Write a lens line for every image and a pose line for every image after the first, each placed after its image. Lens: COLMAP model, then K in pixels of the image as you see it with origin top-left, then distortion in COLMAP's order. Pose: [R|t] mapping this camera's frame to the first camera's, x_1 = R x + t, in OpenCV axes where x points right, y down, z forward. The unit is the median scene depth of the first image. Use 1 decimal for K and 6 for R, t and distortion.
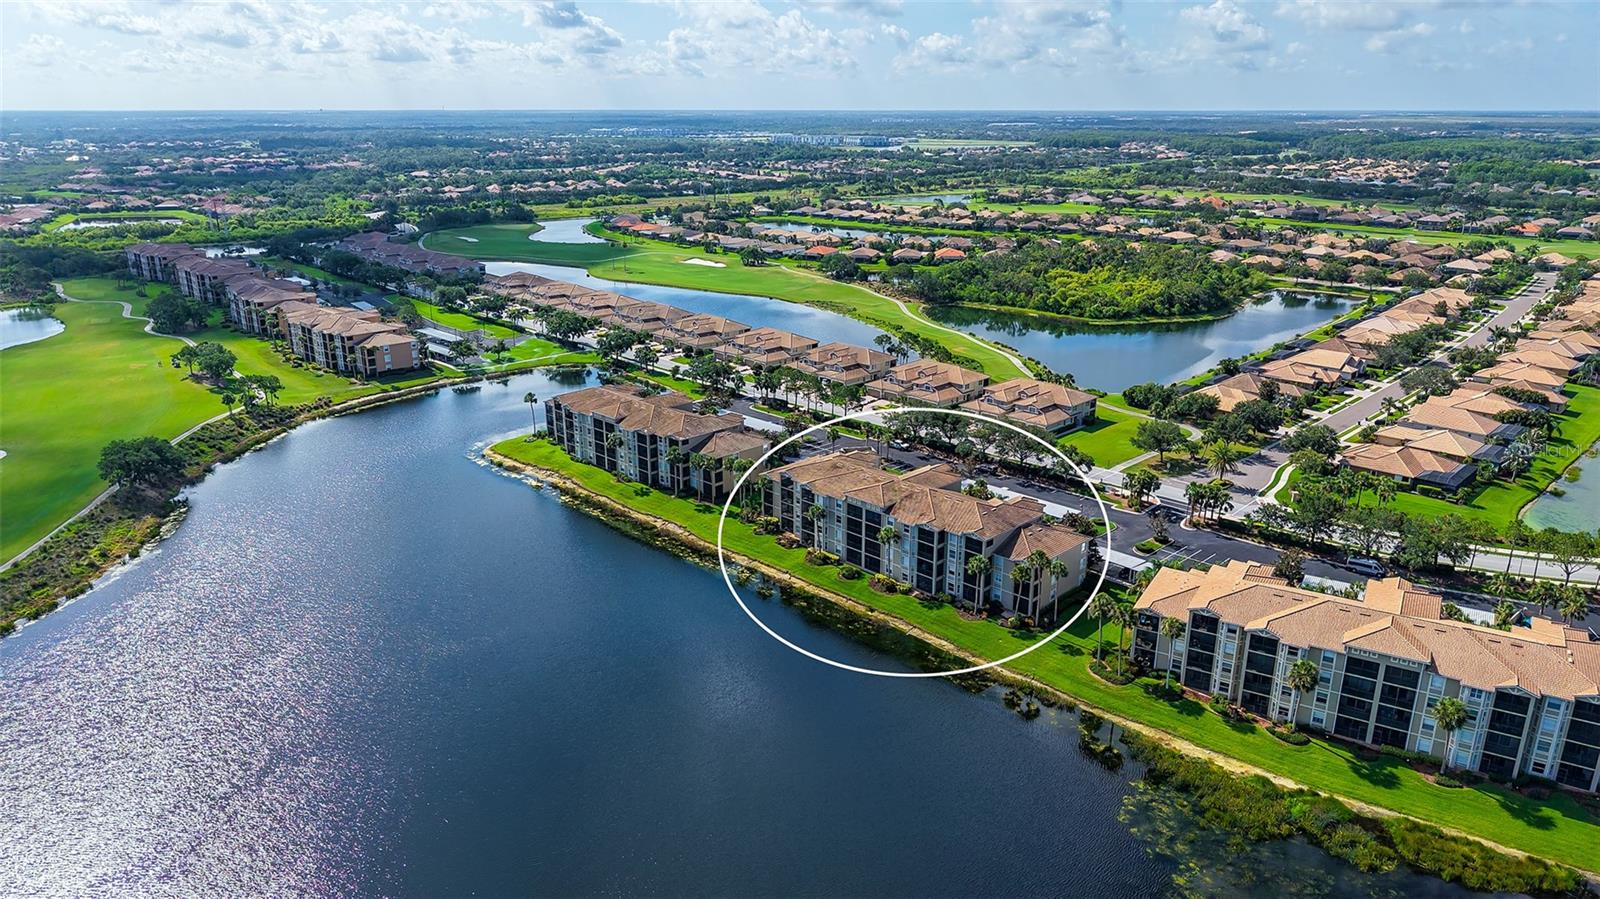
lens RADIAL K [[1059.0, 0, 805.8], [0, 1059.0, 442.5], [0, 0, 1]] dist [0.030116, -0.046087]
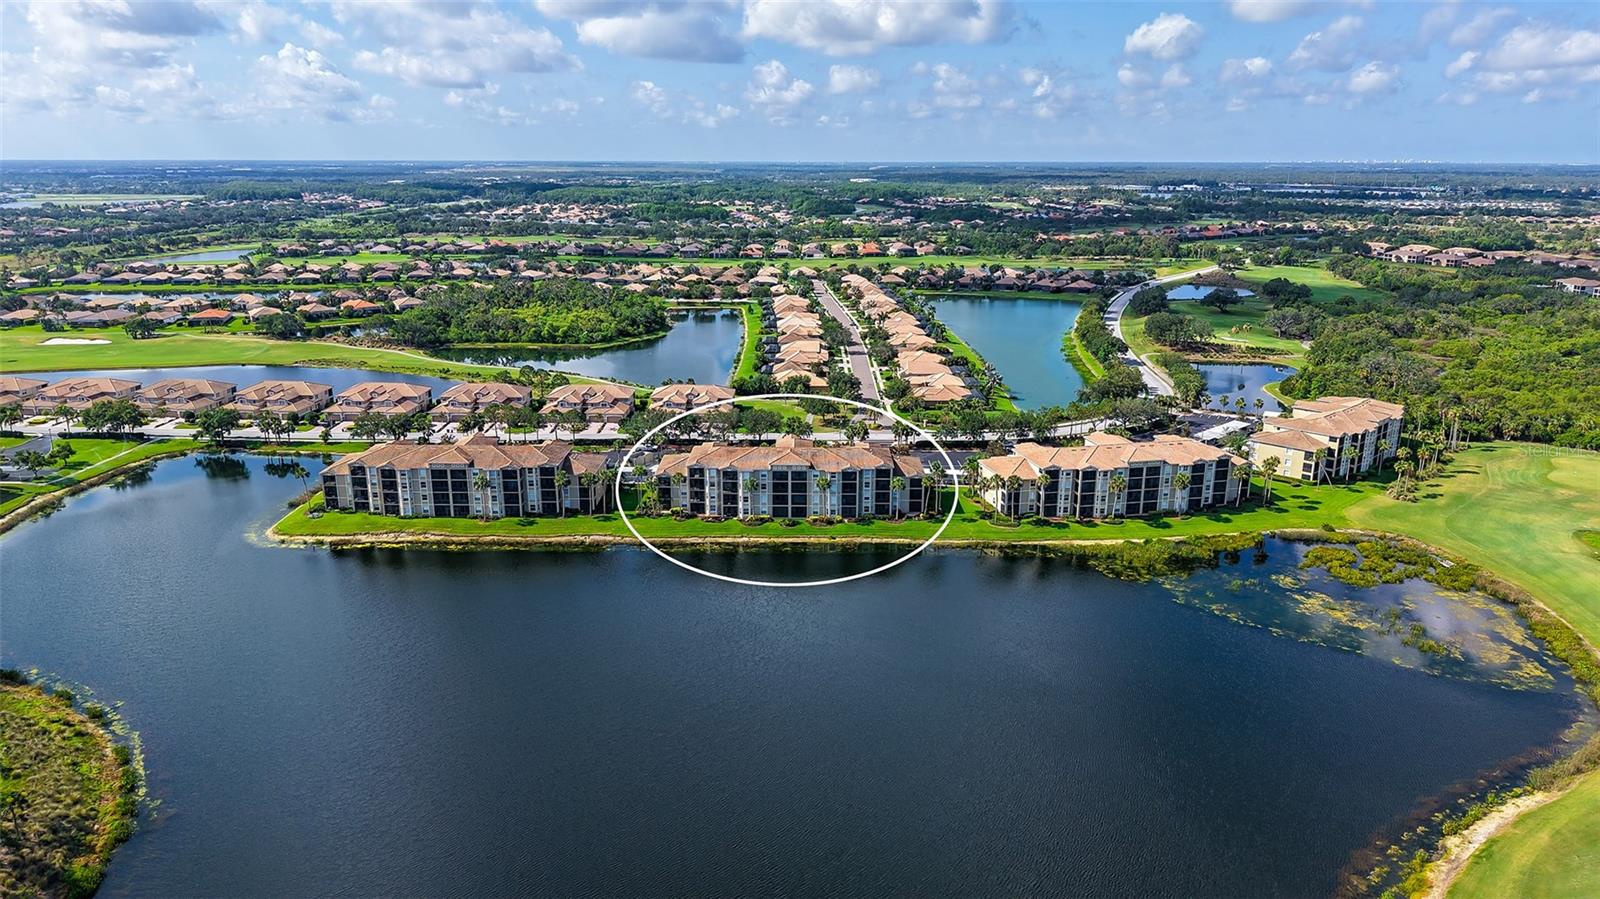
lens RADIAL K [[1059.0, 0, 805.8], [0, 1059.0, 442.5], [0, 0, 1]] dist [0.030116, -0.046087]
pose [[0.714427, -0.176892, 0.676981, -0.593979], [0.205916, 0.977824, 0.038196, -0.013253], [-0.668725, 0.112113, 0.735008, 0.017889]]
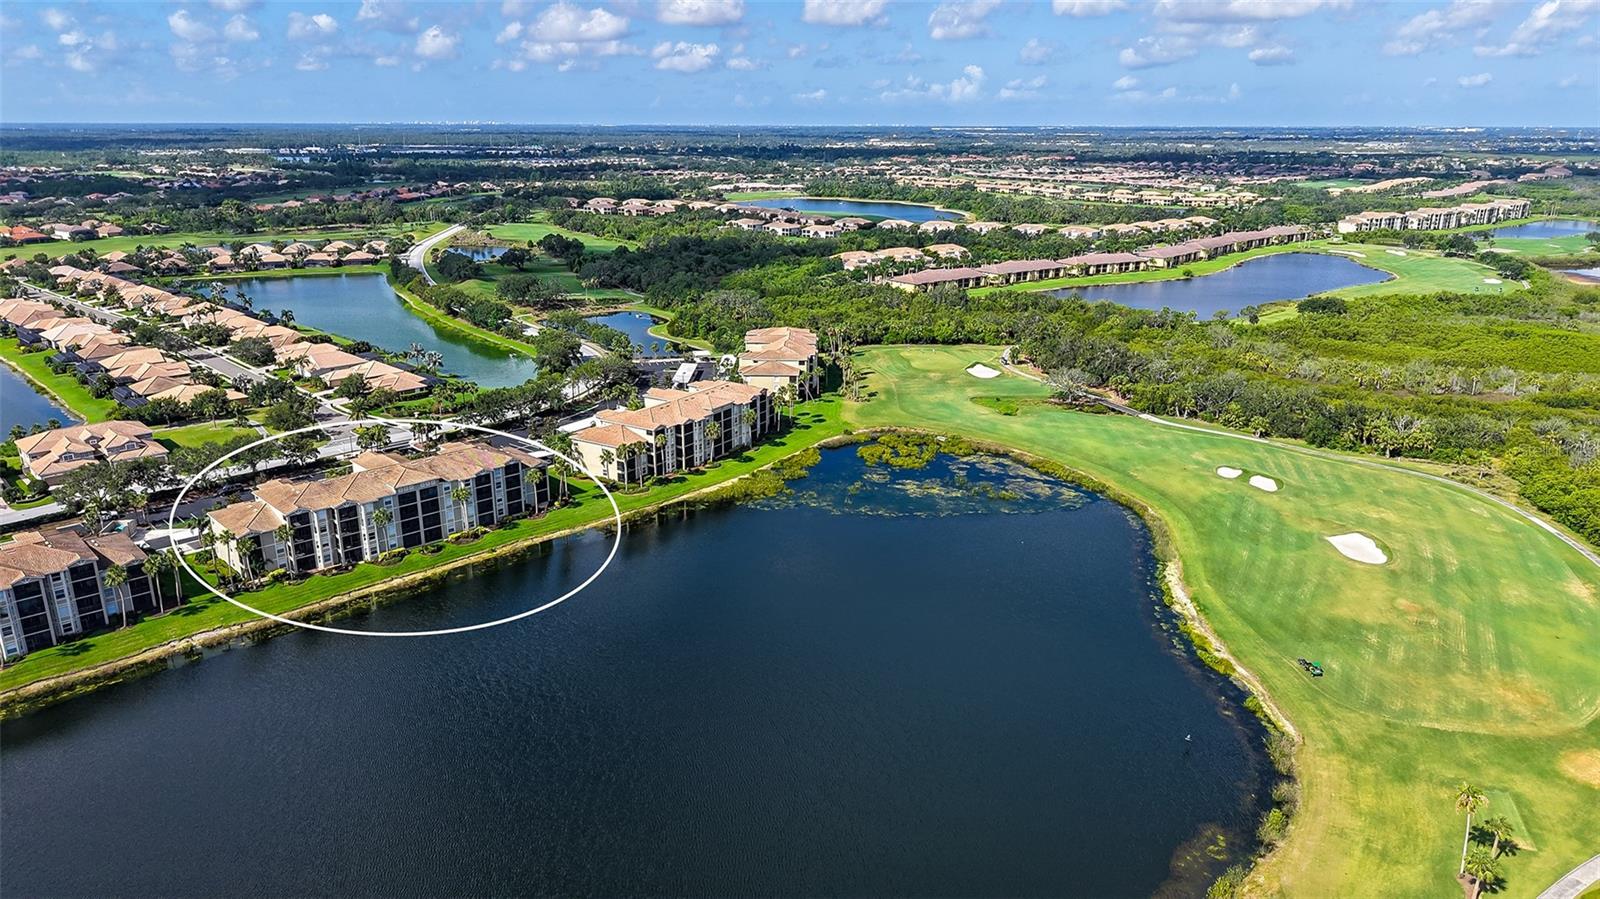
lens RADIAL K [[1059.0, 0, 805.8], [0, 1059.0, 442.5], [0, 0, 1]] dist [0.030116, -0.046087]
pose [[0.008294, -0.285332, 0.958393, -0.732592], [0.293957, 0.916774, 0.270397, -0.121666], [-0.955783, 0.279484, 0.091479, 0.363785]]
